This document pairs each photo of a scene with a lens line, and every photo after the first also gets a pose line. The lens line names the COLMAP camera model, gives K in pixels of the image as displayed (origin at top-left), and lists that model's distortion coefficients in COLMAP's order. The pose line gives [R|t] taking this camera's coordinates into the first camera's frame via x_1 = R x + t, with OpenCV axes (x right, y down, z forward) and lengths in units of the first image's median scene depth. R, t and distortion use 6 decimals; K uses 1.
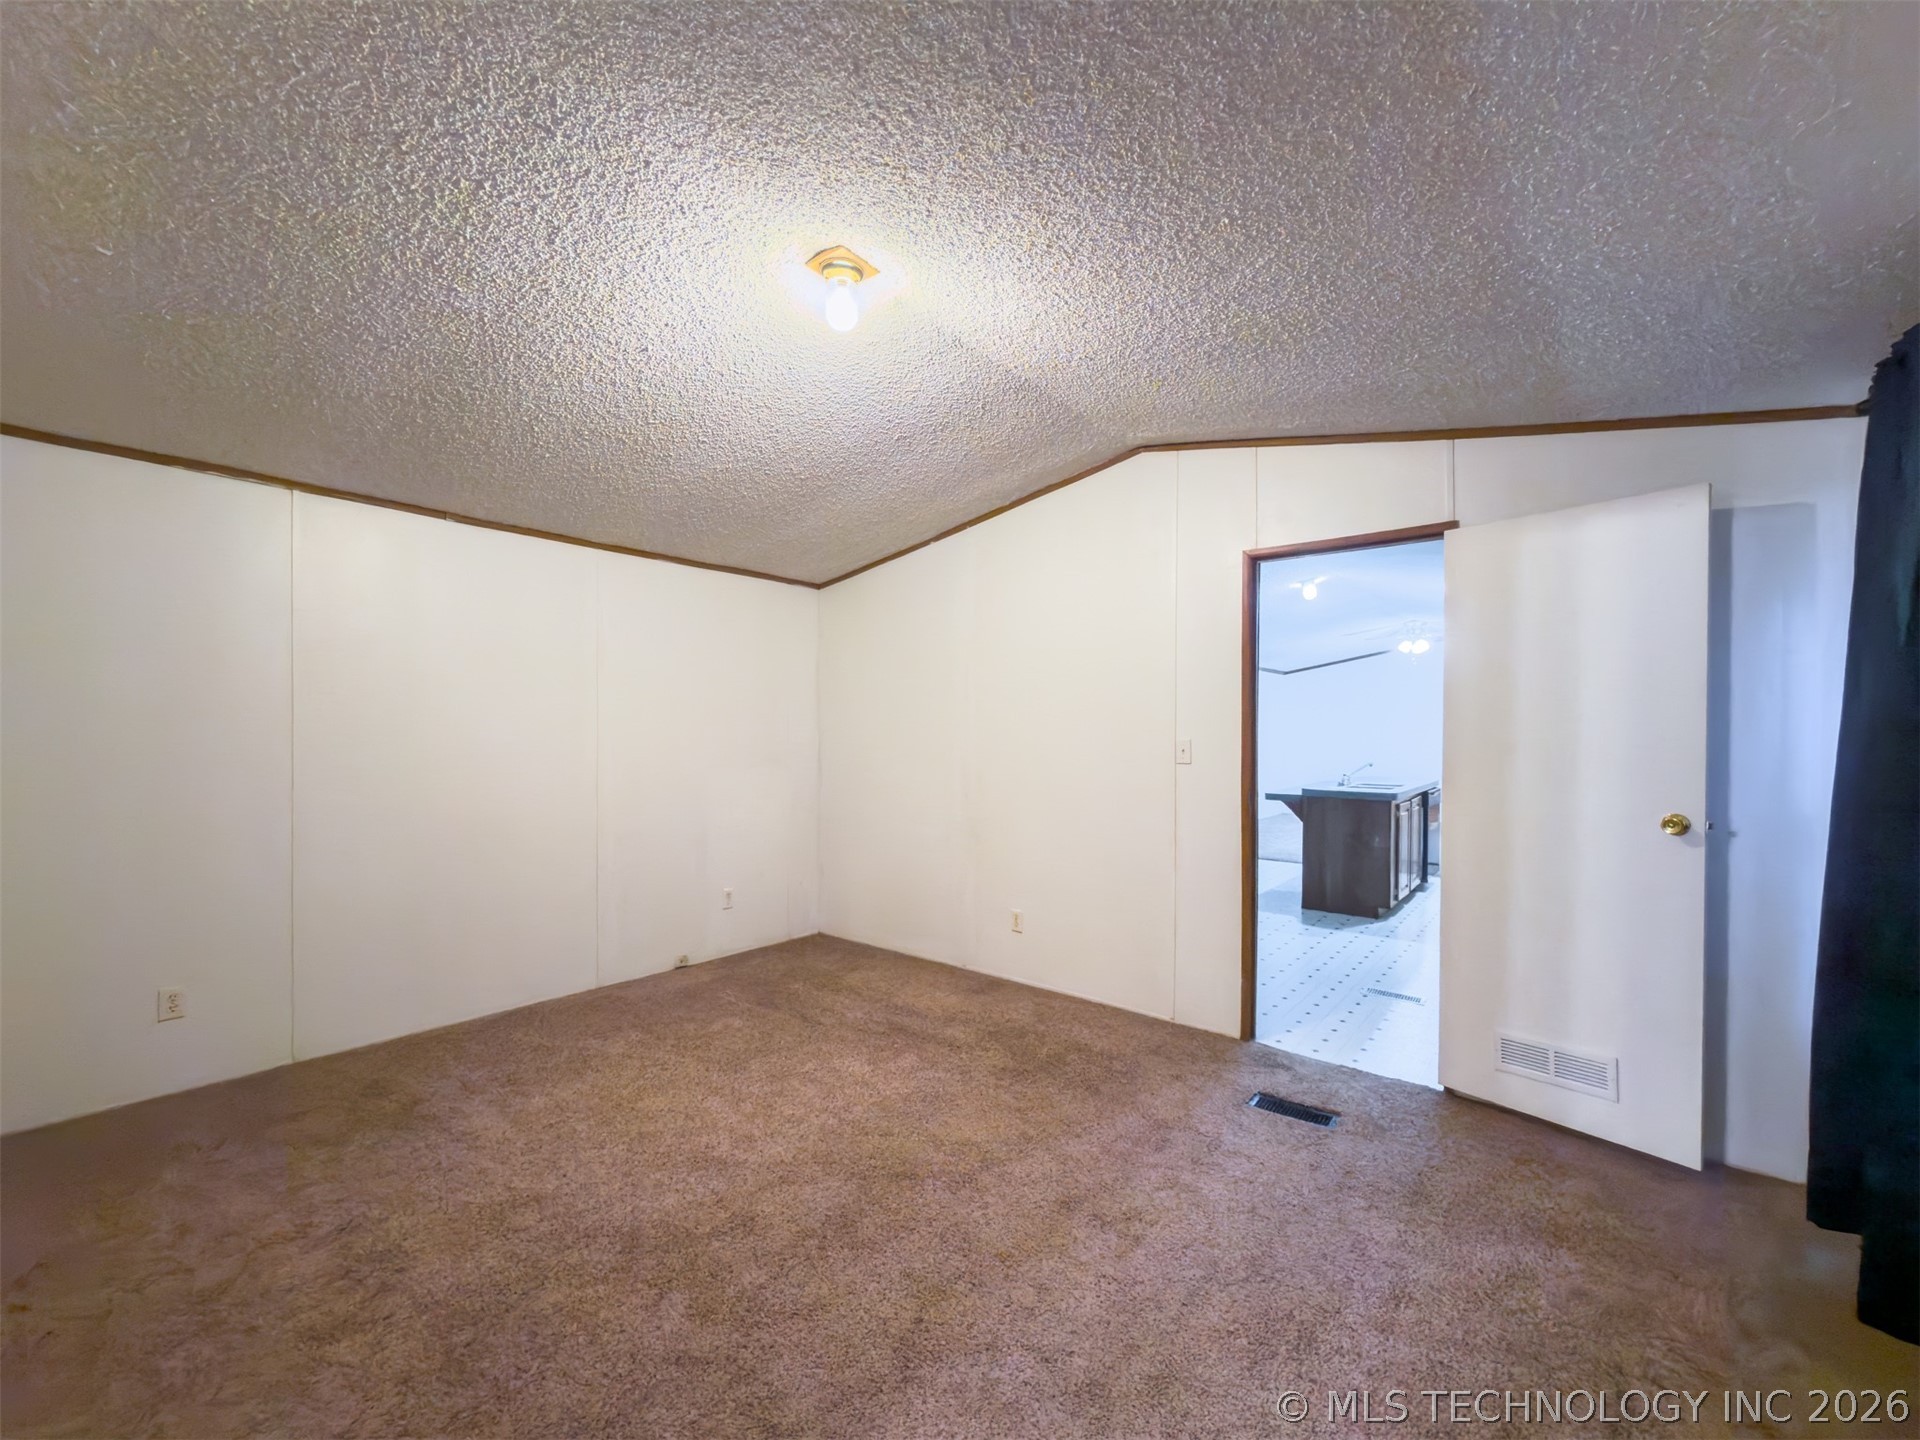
lens RADIAL K [[782.8, 0, 950.8], [0, 782.8, 729.2], [0, 0, 1]] dist [-0.000940, -0.000075]
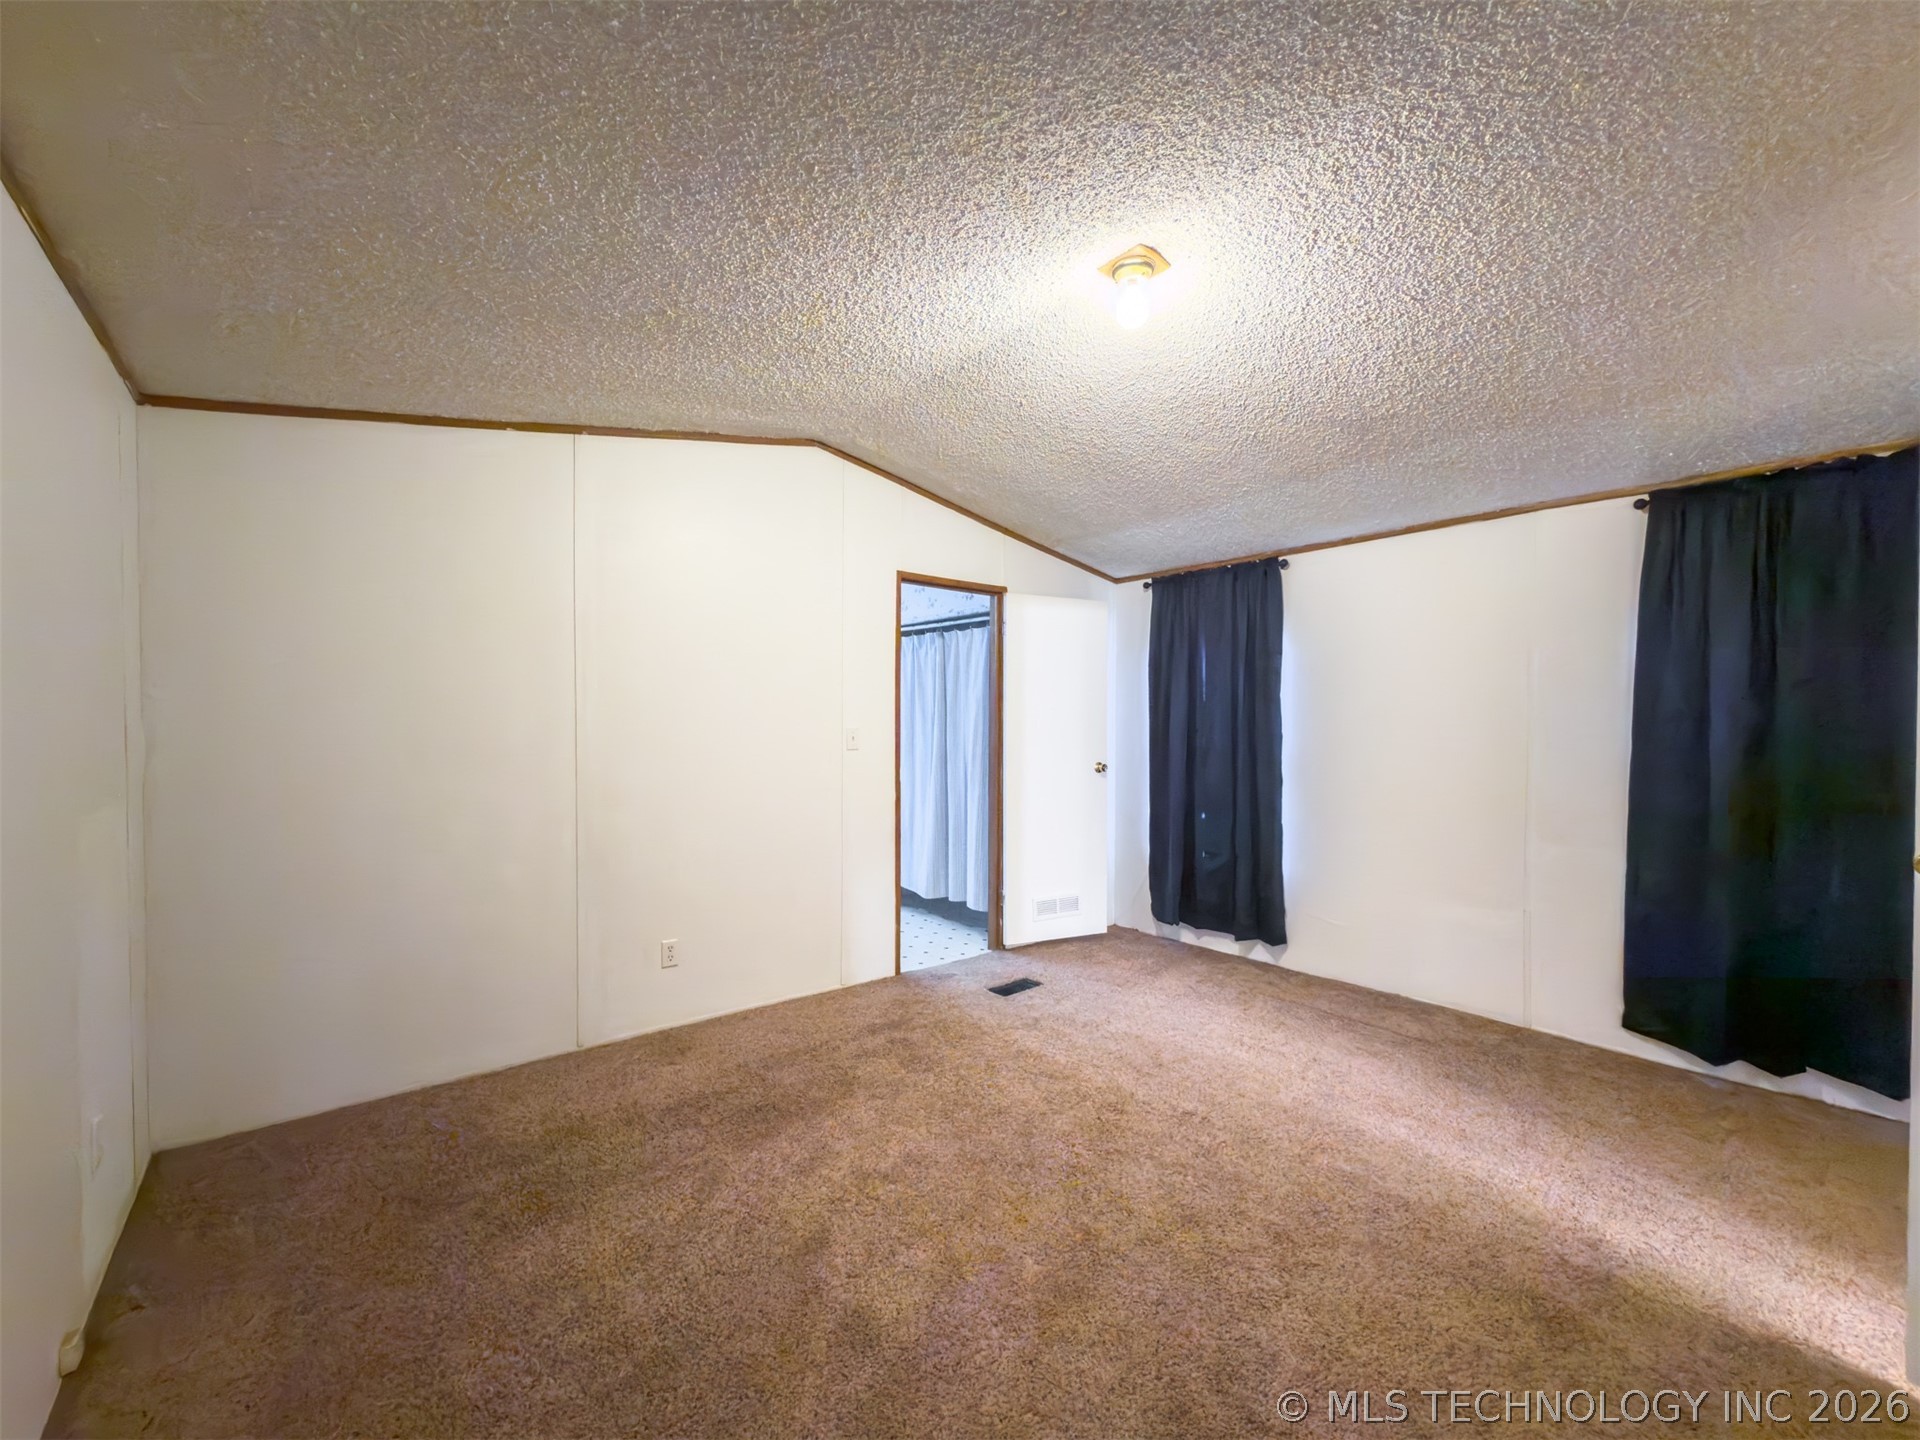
lens RADIAL K [[760.6, 0, 963.6], [0, 760.6, 721.6], [0, 0, 1]] dist [-0.000903, -0.000217]
pose [[0.201827, -0.010434, 0.979366, -1.000336], [-0.013128, 0.999825, 0.013358, -0.015925], [-0.979333, -0.015553, 0.201655, 0.876885]]
